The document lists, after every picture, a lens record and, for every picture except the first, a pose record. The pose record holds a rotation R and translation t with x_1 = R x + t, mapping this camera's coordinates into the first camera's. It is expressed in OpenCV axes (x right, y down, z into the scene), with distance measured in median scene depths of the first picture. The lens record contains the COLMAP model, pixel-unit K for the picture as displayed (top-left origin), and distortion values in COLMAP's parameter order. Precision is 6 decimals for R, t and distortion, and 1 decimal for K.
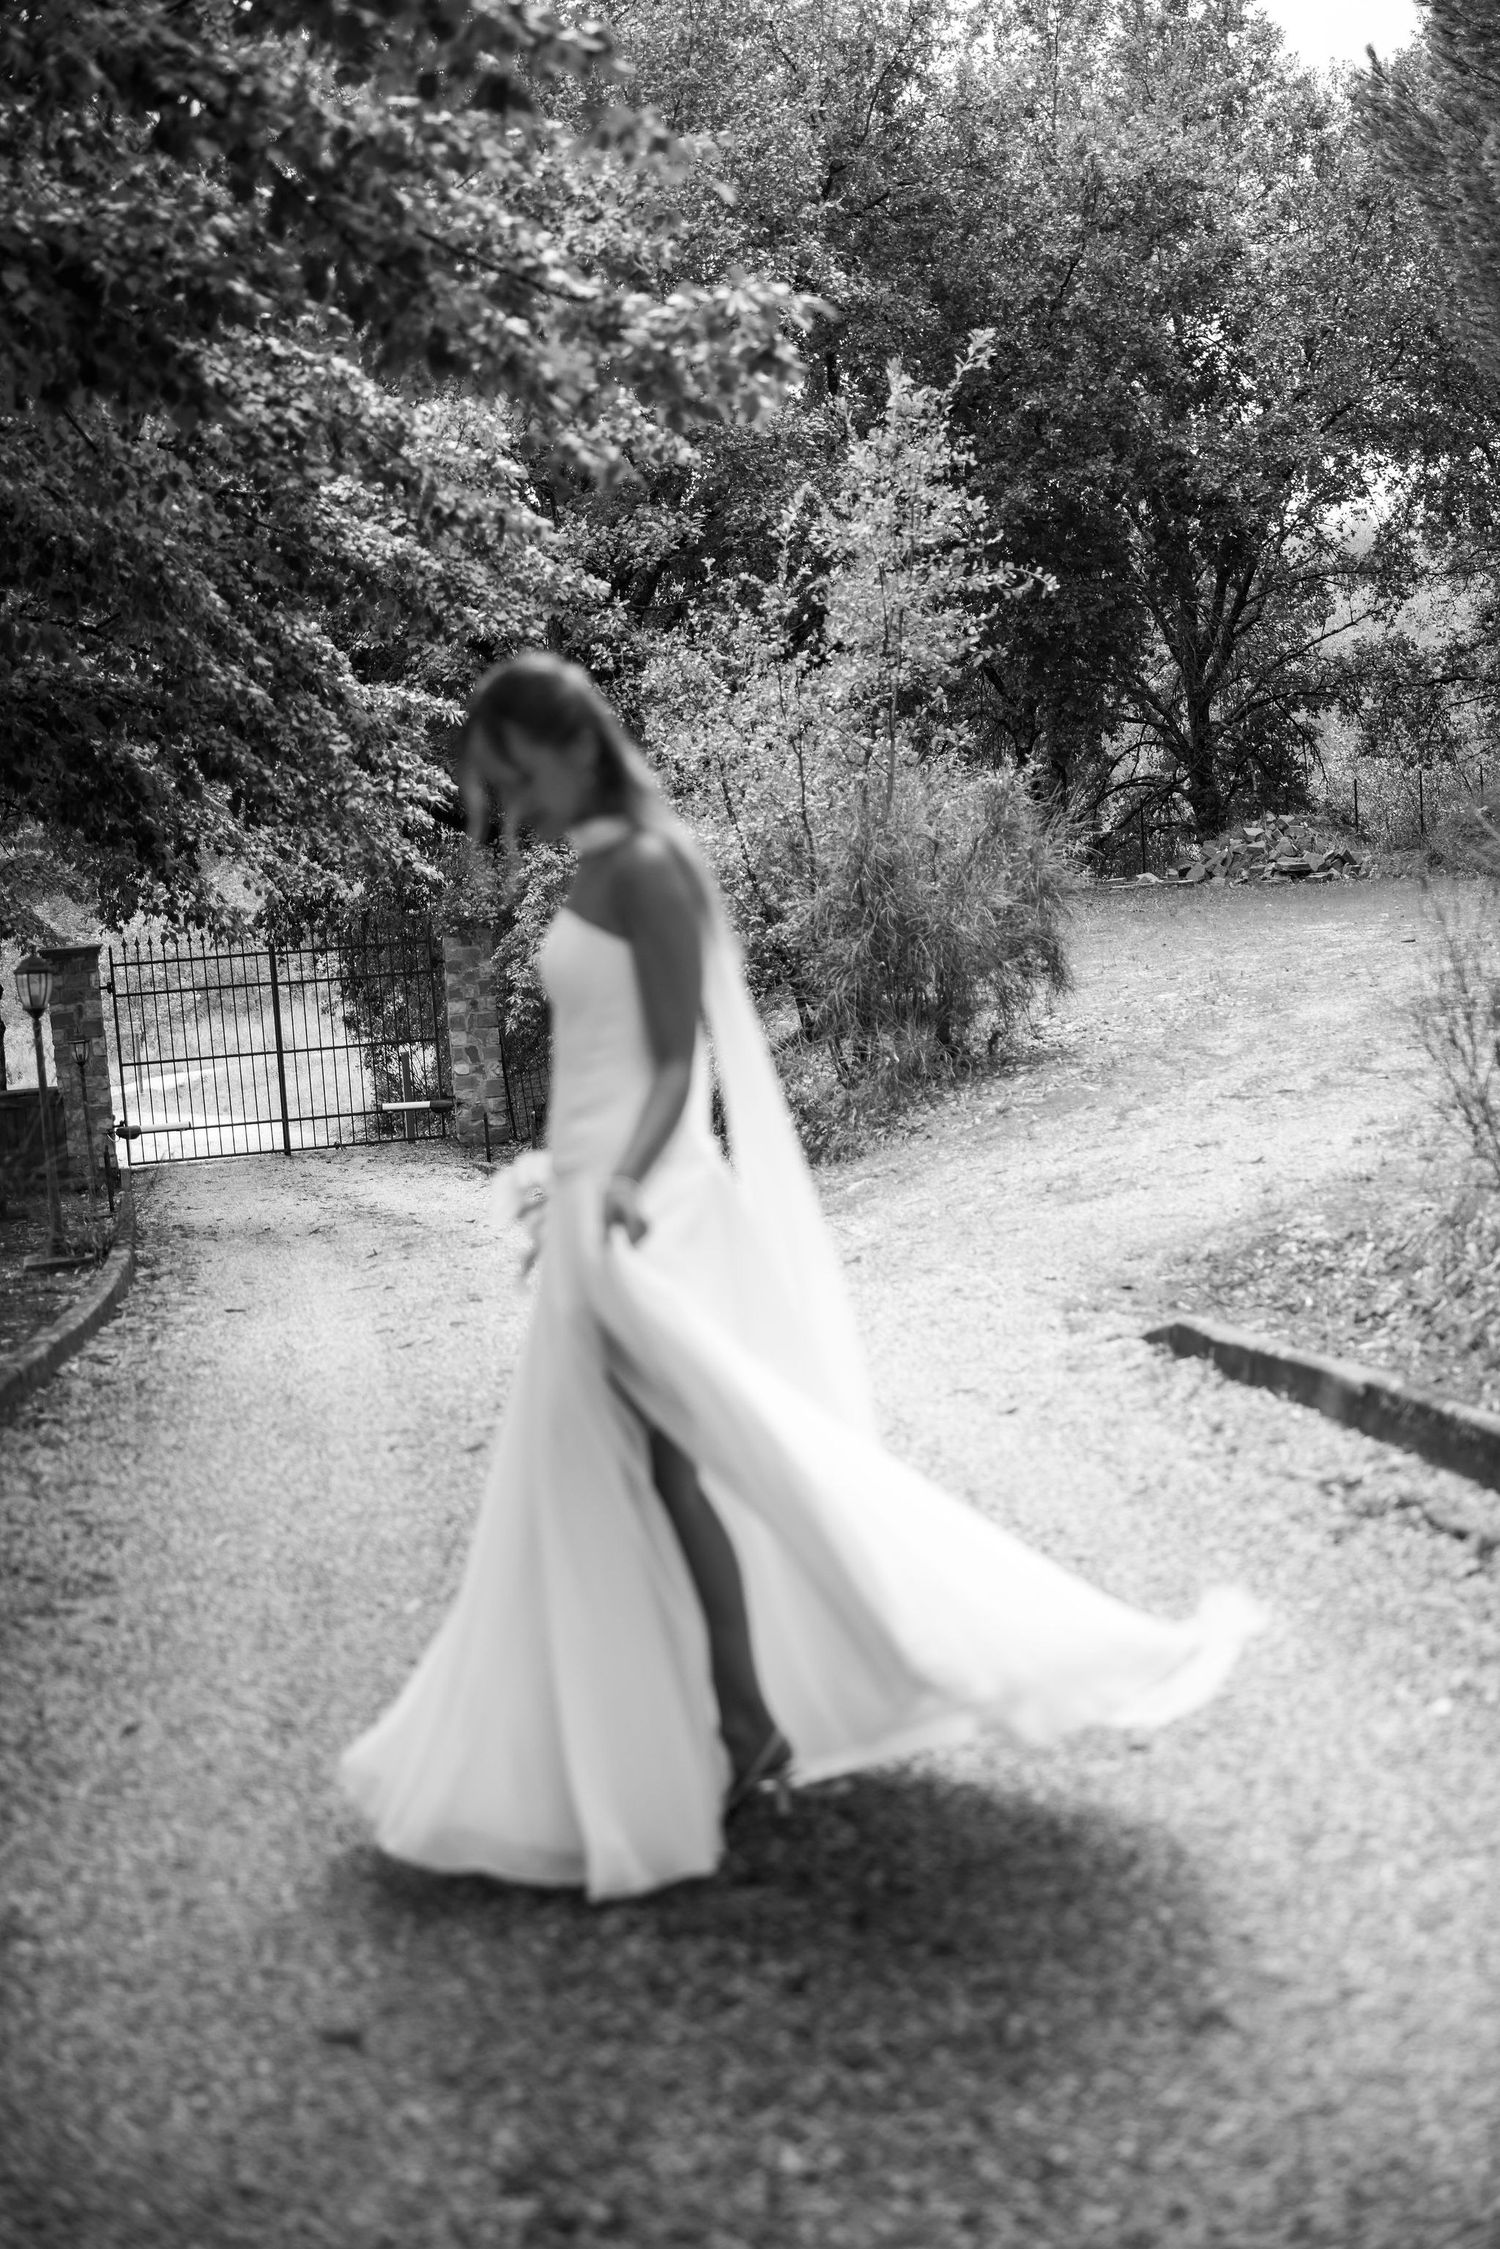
lens RADIAL K [[3228.3, 0, 742.8], [0, 3228.3, 1047.3], [0, 0, 1]] dist [0.019457, 0.465279]
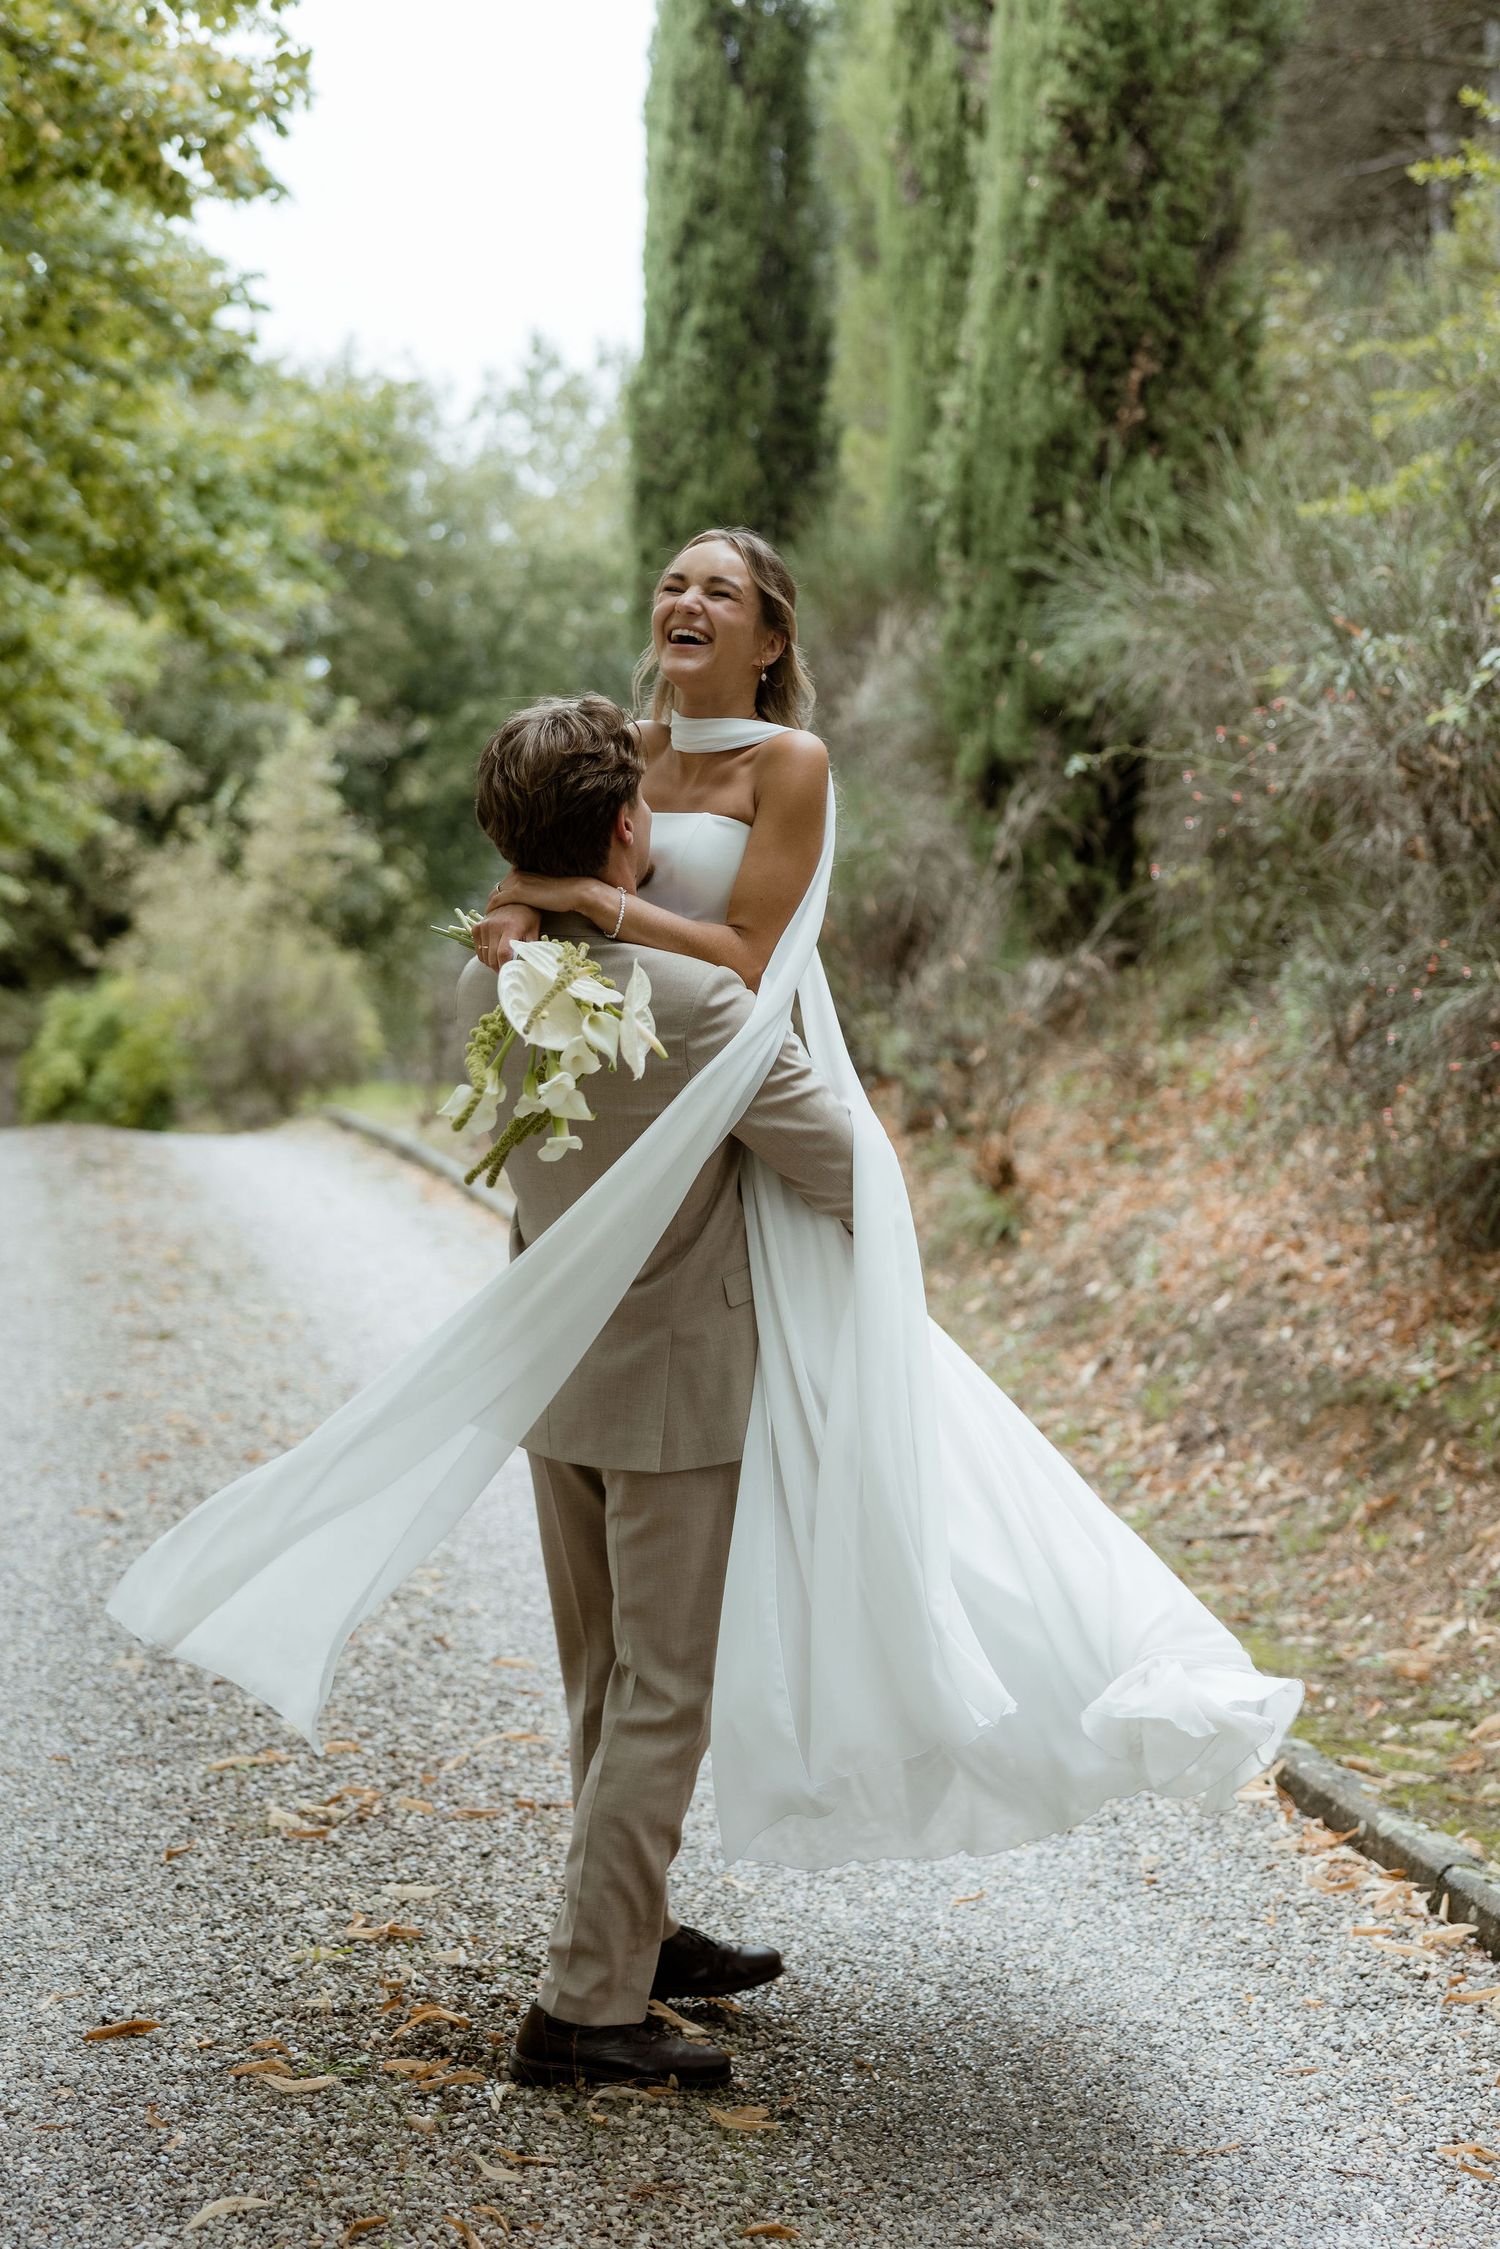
lens RADIAL K [[3855.7, 0, 744.7], [0, 3855.7, 1018.2], [0, 0, 1]] dist [0.071601, 0.071315]
pose [[0.988744, 0.103931, 0.107630, 0.082654], [-0.093910, 0.991101, -0.094333, 0.127168], [-0.116476, 0.083164, 0.989706, -1.118359]]
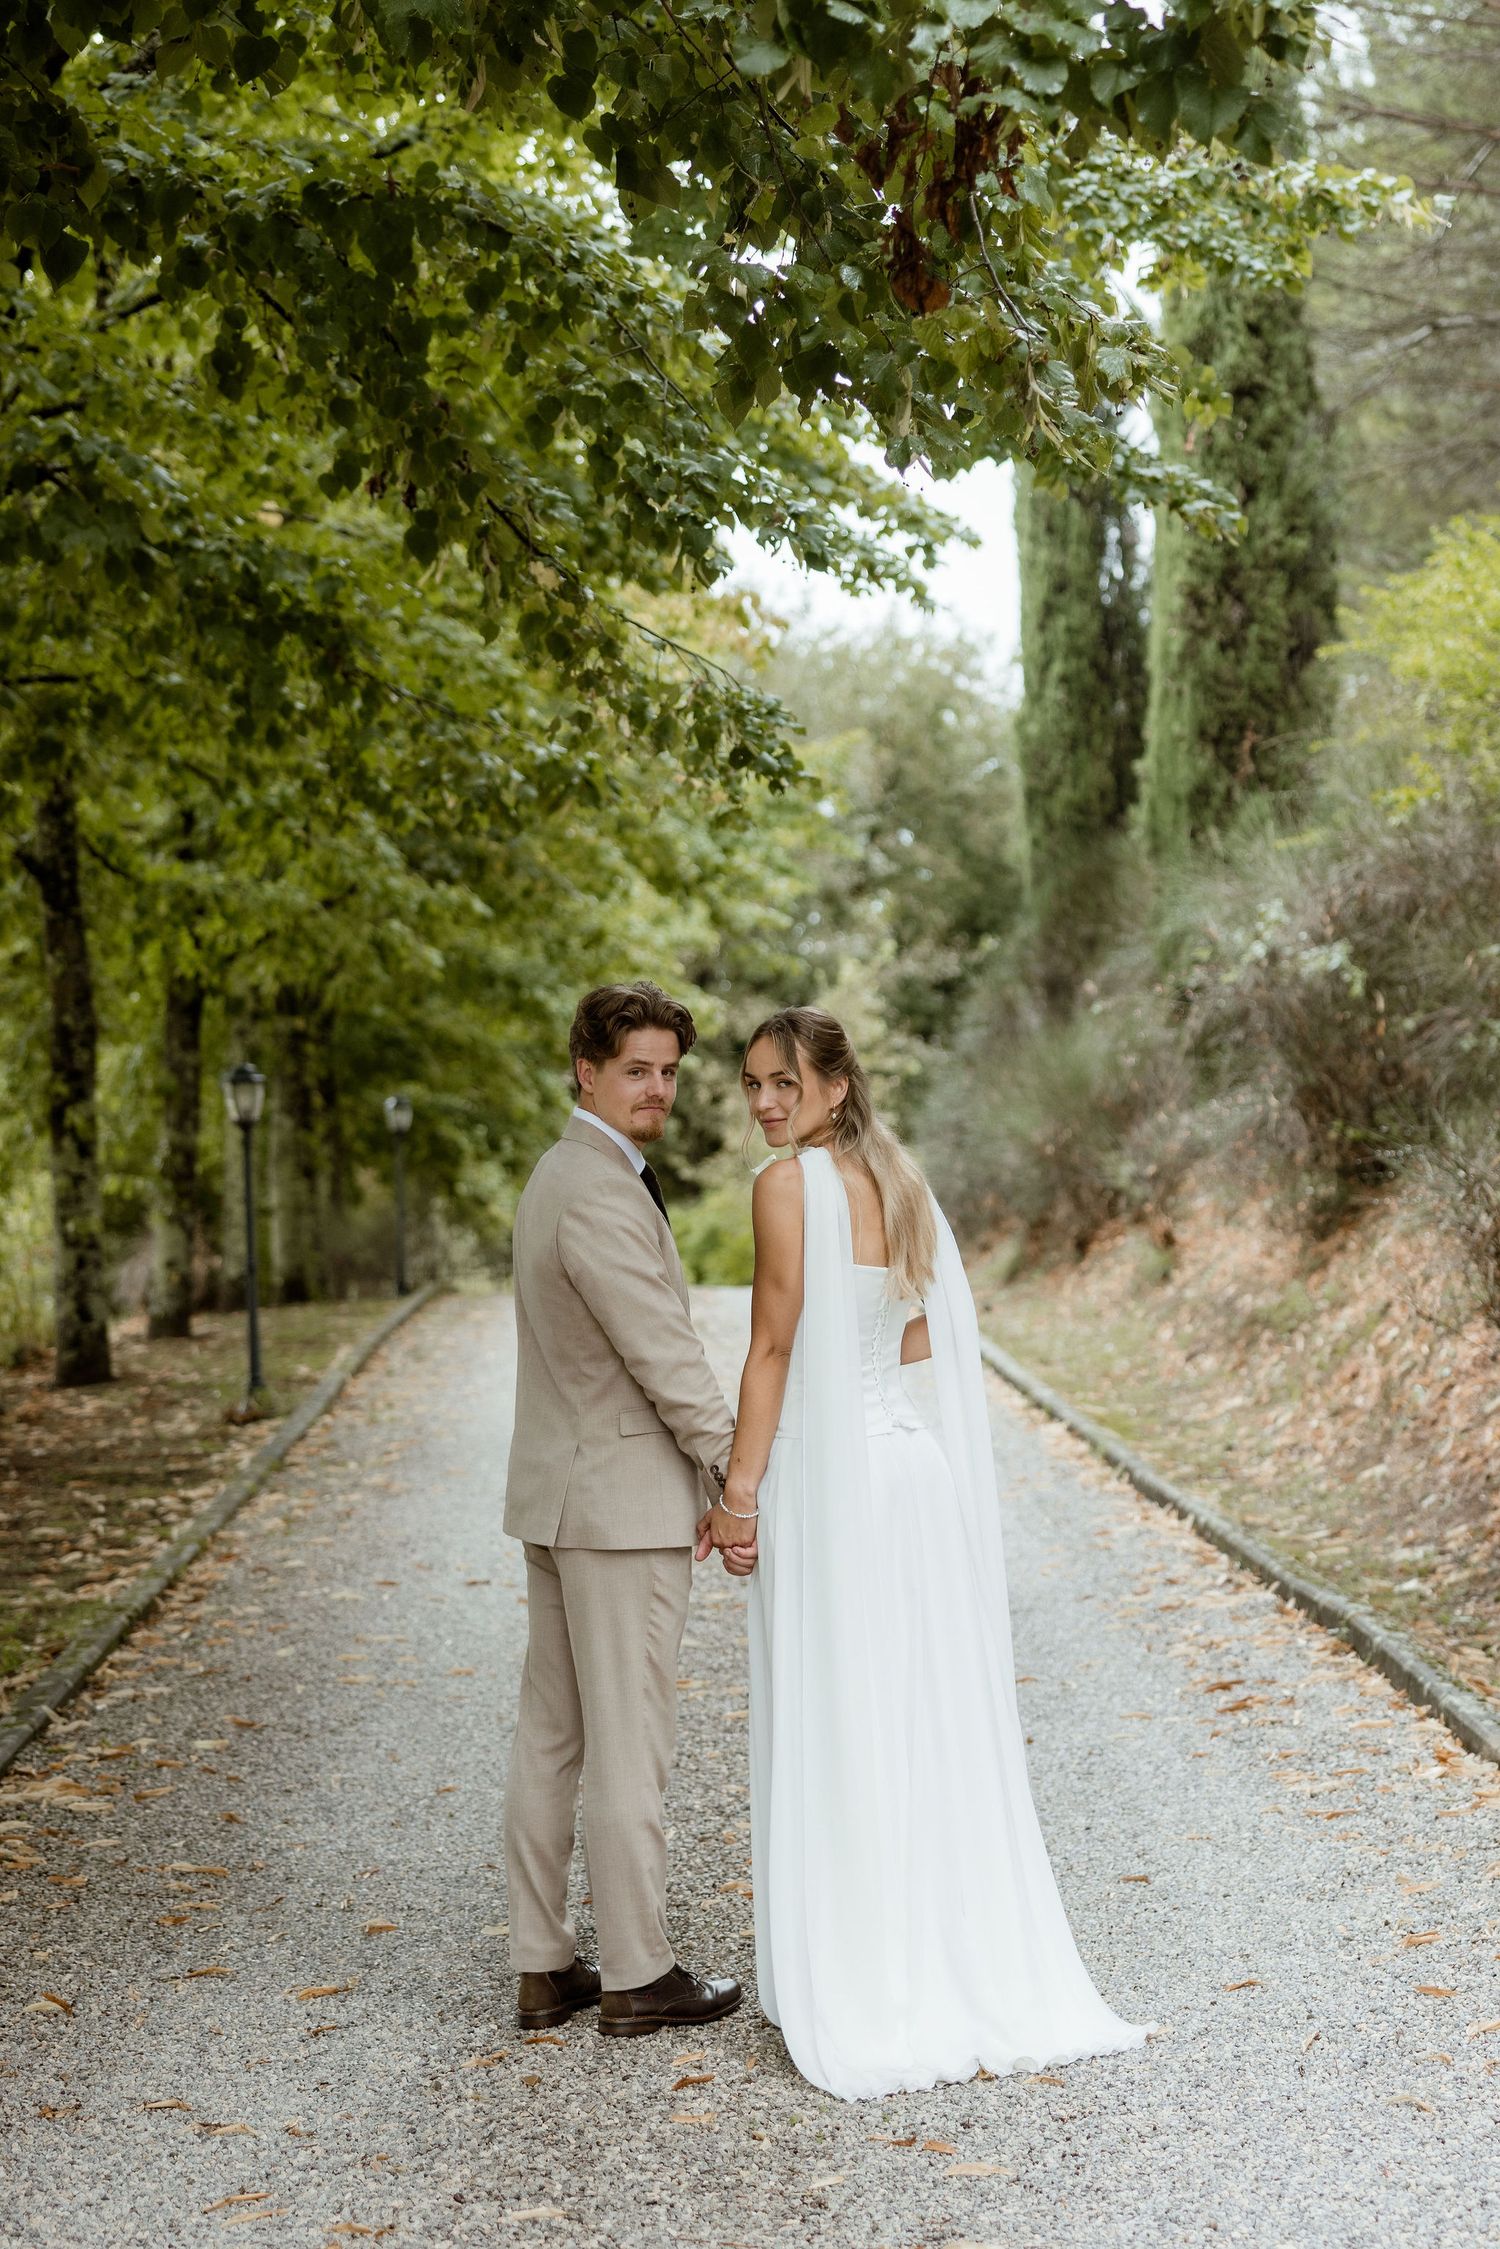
lens RADIAL K [[4210.4, 0, 928.4], [0, 4210.4, 1098.5], [0, 0, 1]] dist [-0.003651, 0.092927]
pose [[0.999311, 0.032561, -0.017805, 0.160980], [-0.034421, 0.992562, -0.116771, 0.199022], [0.013870, 0.117303, 0.992999, -1.749798]]
